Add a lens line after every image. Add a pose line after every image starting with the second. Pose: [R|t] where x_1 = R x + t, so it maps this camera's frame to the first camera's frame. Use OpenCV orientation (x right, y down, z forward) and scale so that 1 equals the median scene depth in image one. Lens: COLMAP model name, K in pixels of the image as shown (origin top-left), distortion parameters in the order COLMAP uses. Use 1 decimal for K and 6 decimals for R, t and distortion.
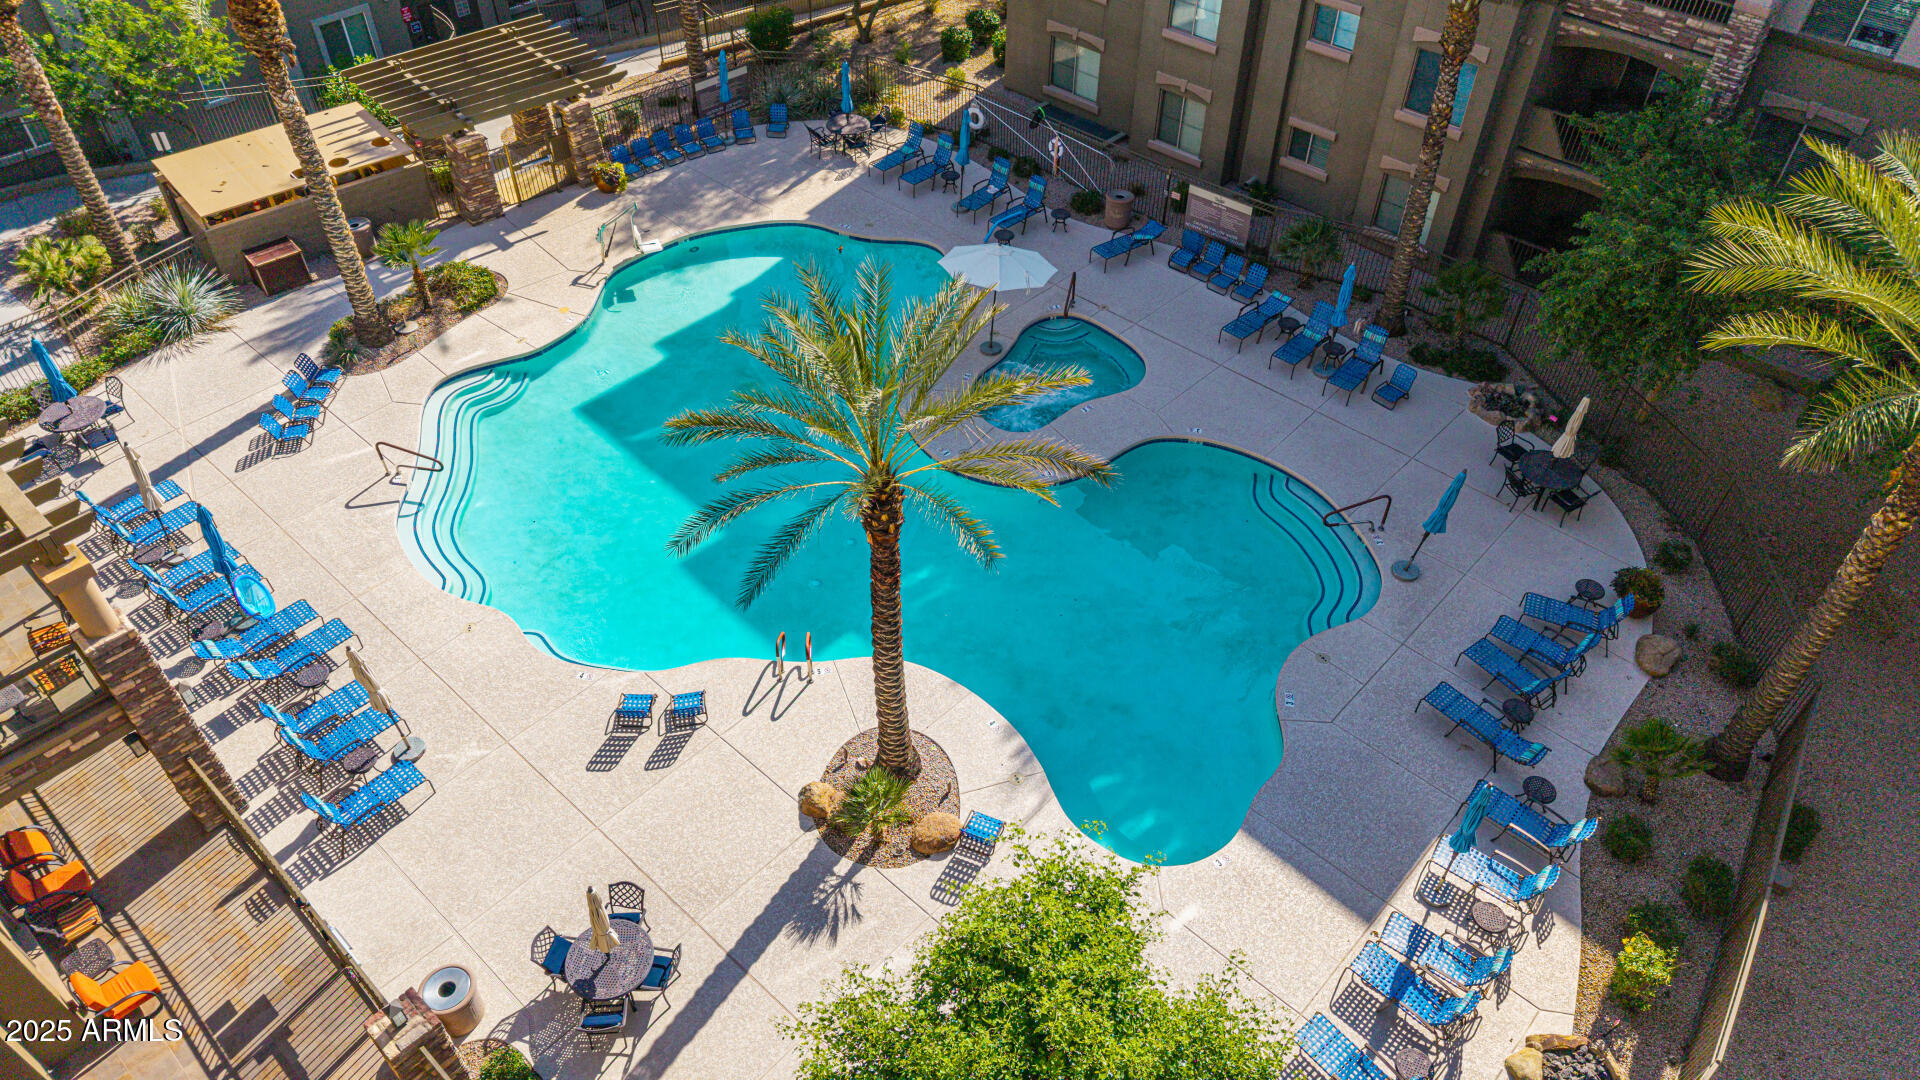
lens RADIAL K [[1300.2, 0, 960.0], [0, 1300.2, 540.0], [0, 0, 1]] dist [0.164460, -0.000603]
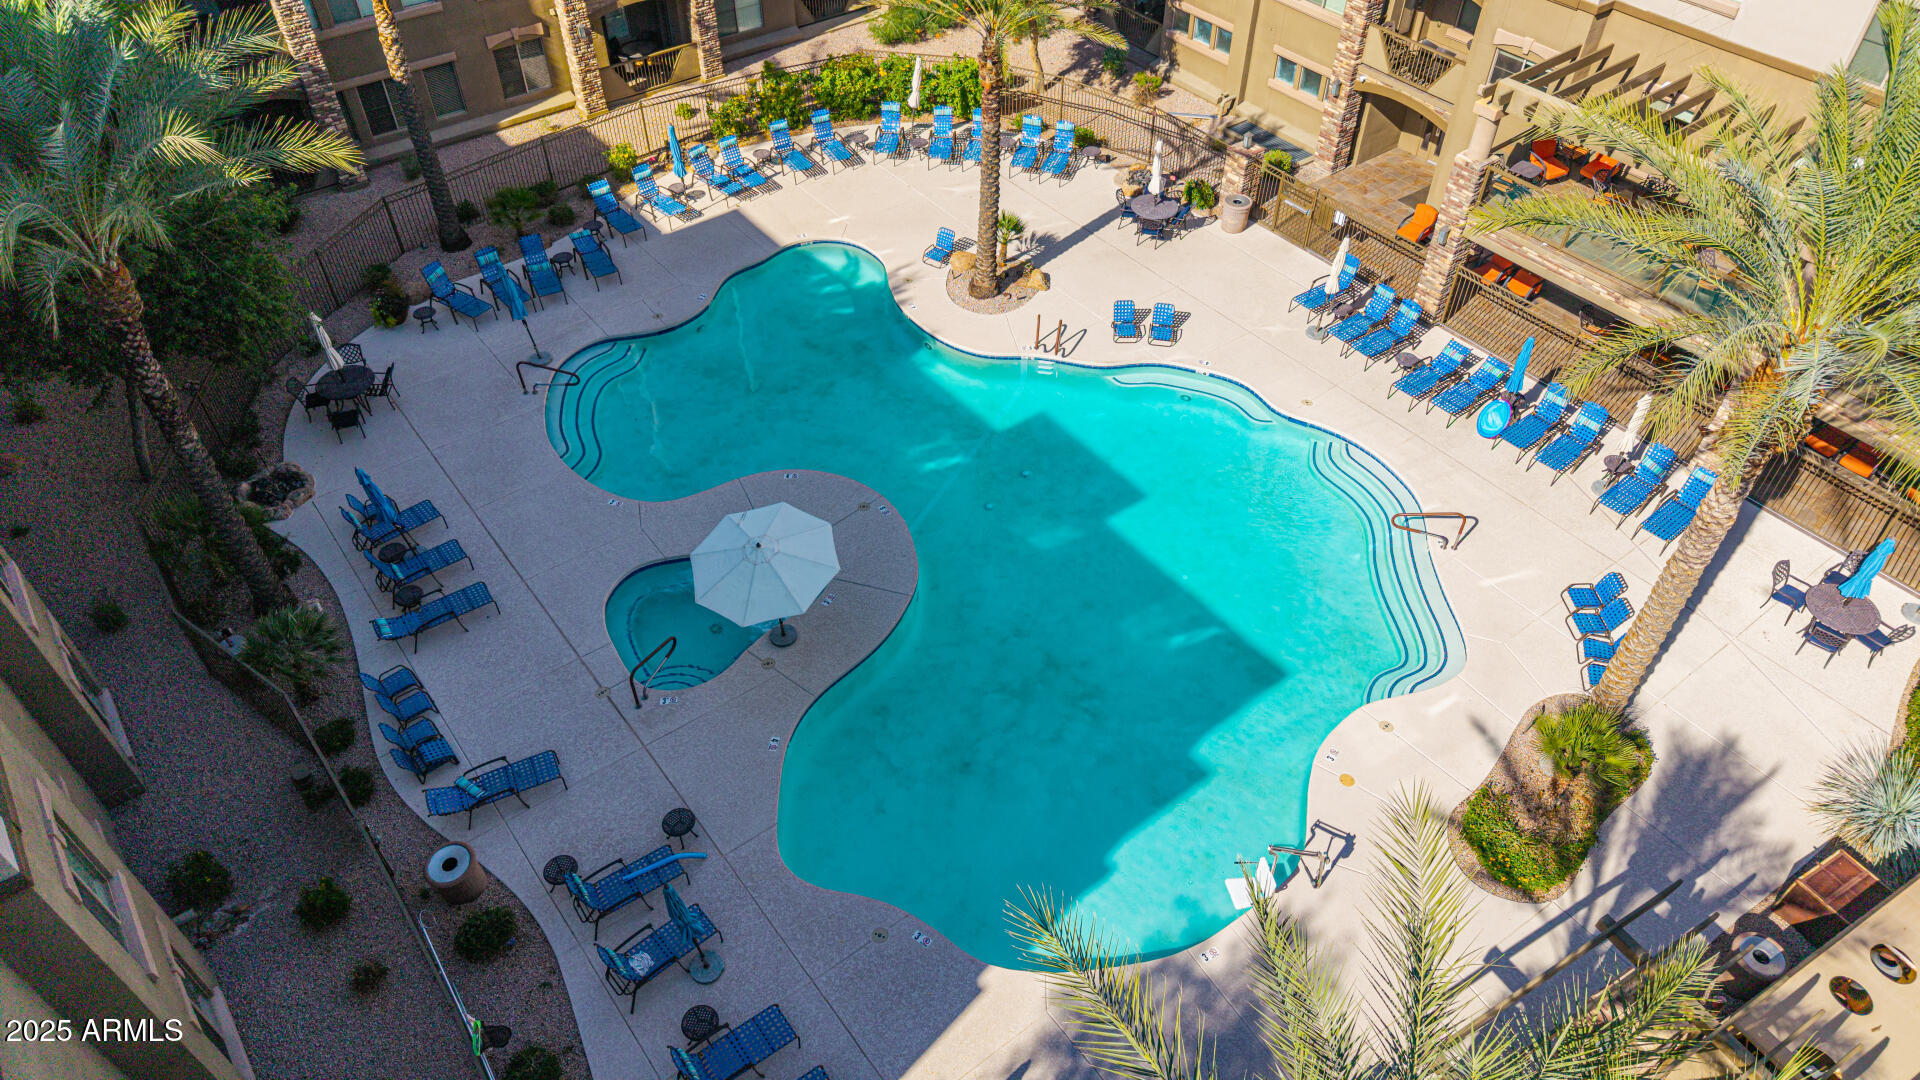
lens RADIAL K [[1300.2, 0, 960.0], [0, 1300.2, 540.0], [0, 0, 1]] dist [0.164460, -0.000603]
pose [[-0.983566, -0.130281, 0.125000, -0.183351], [0.119823, 0.046878, 0.991688, -0.967765], [-0.135057, 0.990368, -0.030497, 0.996321]]
